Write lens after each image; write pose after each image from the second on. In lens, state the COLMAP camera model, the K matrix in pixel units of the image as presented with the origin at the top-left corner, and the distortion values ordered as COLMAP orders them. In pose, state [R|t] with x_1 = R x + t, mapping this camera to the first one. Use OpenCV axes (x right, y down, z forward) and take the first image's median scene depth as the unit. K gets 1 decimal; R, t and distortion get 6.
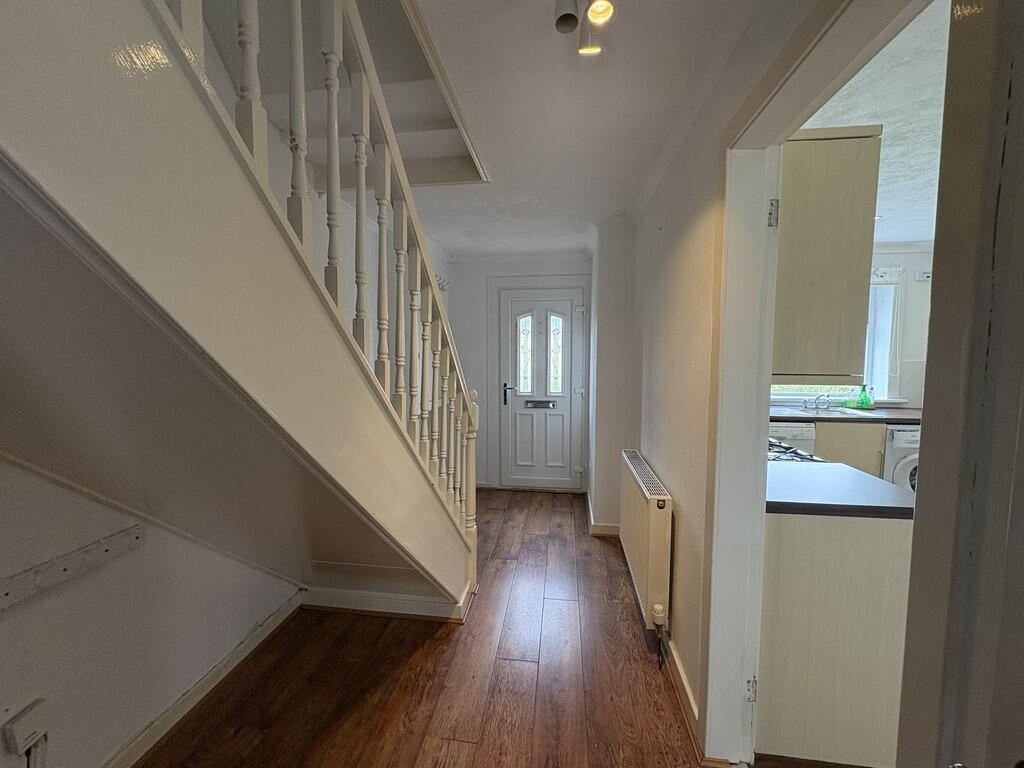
lens RADIAL K [[408.4, 0, 509.5], [0, 408.4, 381.2], [0, 0, 1]] dist [0.001574, -0.000101]
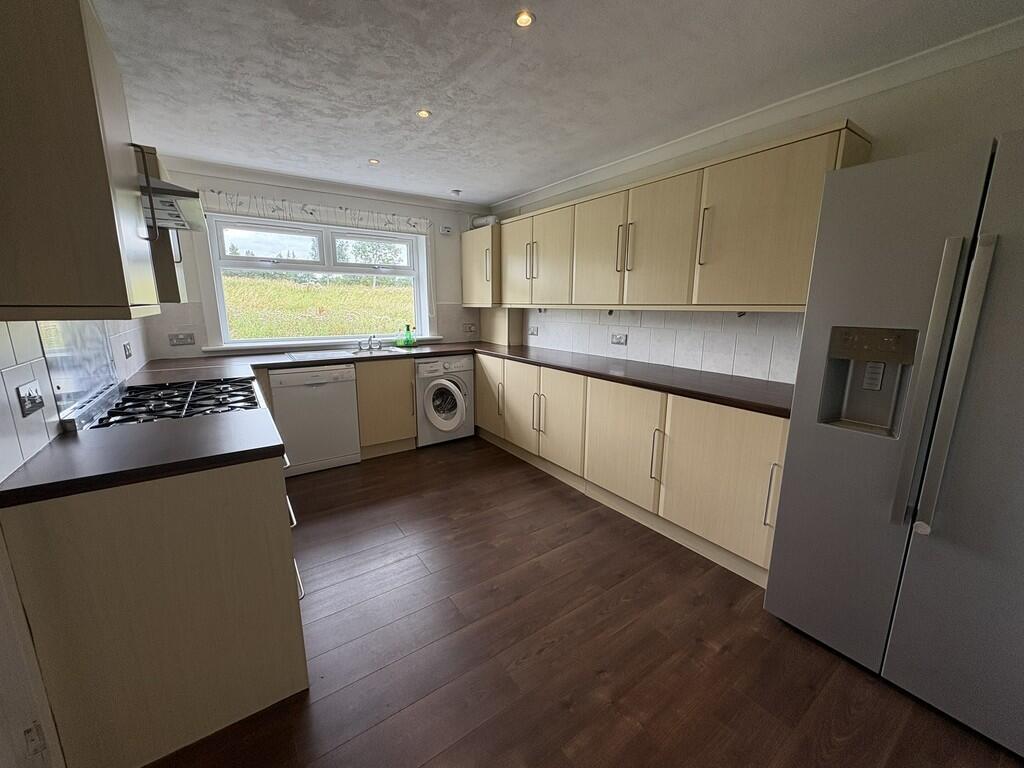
lens RADIAL K [[408.4, 0, 511.1], [0, 408.4, 386.8], [0, 0, 1]] dist [0.001574, -0.000101]
pose [[0.739819, -0.133297, 0.659470, 0.310837], [0.034028, 0.986336, 0.161192, 0.004801], [-0.671945, -0.096812, 0.734246, -0.038370]]
